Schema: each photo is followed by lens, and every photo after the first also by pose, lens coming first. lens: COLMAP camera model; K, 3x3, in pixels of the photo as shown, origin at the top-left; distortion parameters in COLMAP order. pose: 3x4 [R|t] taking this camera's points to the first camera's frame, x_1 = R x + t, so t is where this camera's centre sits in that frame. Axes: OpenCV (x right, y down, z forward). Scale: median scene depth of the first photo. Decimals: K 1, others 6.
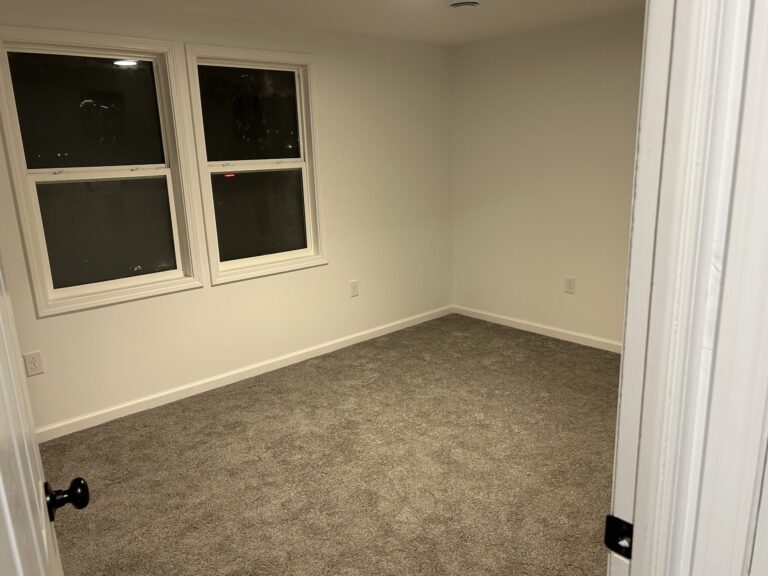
lens RADIAL K [[577.6, 0, 384.0], [0, 577.6, 288.0], [0, 0, 1]] dist [0.007929, -0.064928]
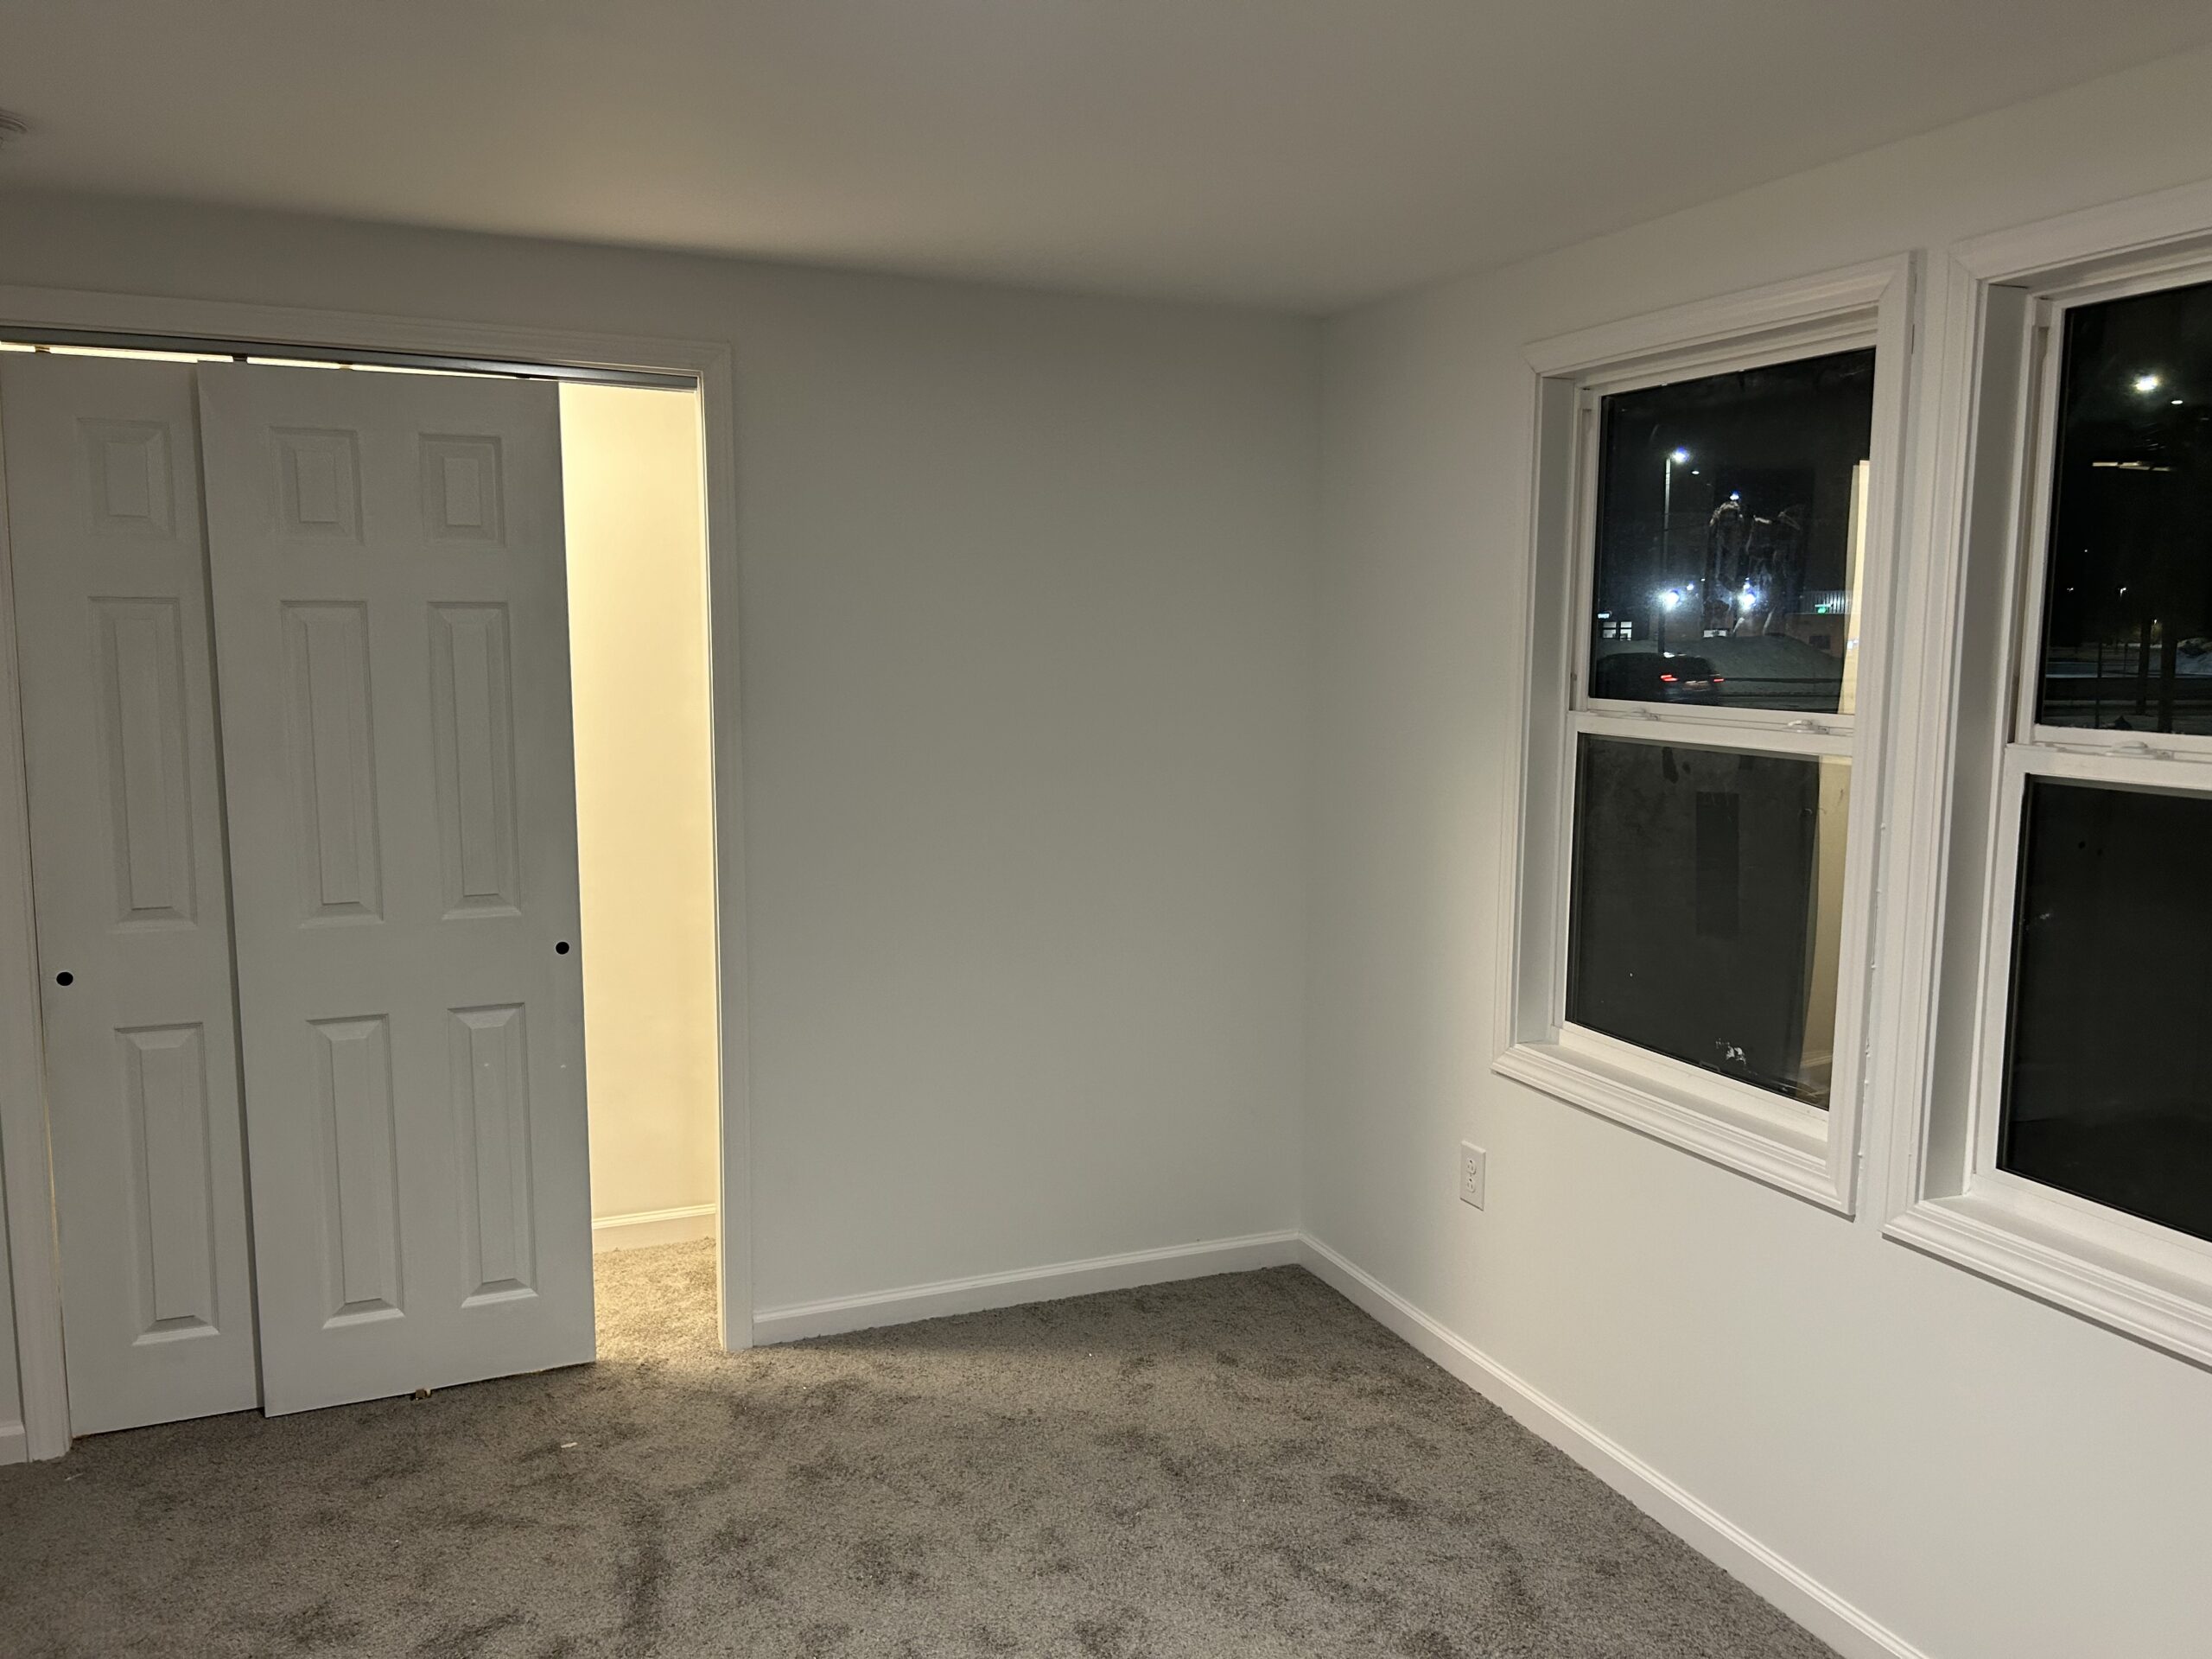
lens RADIAL K [[1663.6, 0, 1106.0], [0, 1663.6, 829.5], [0, 0, 1]] dist [0.007929, -0.064928]
pose [[-0.301441, 0.142066, -0.942842, 0.164273], [-0.228311, 0.949317, 0.216036, -0.091952], [0.925747, 0.280384, -0.253728, 0.322395]]
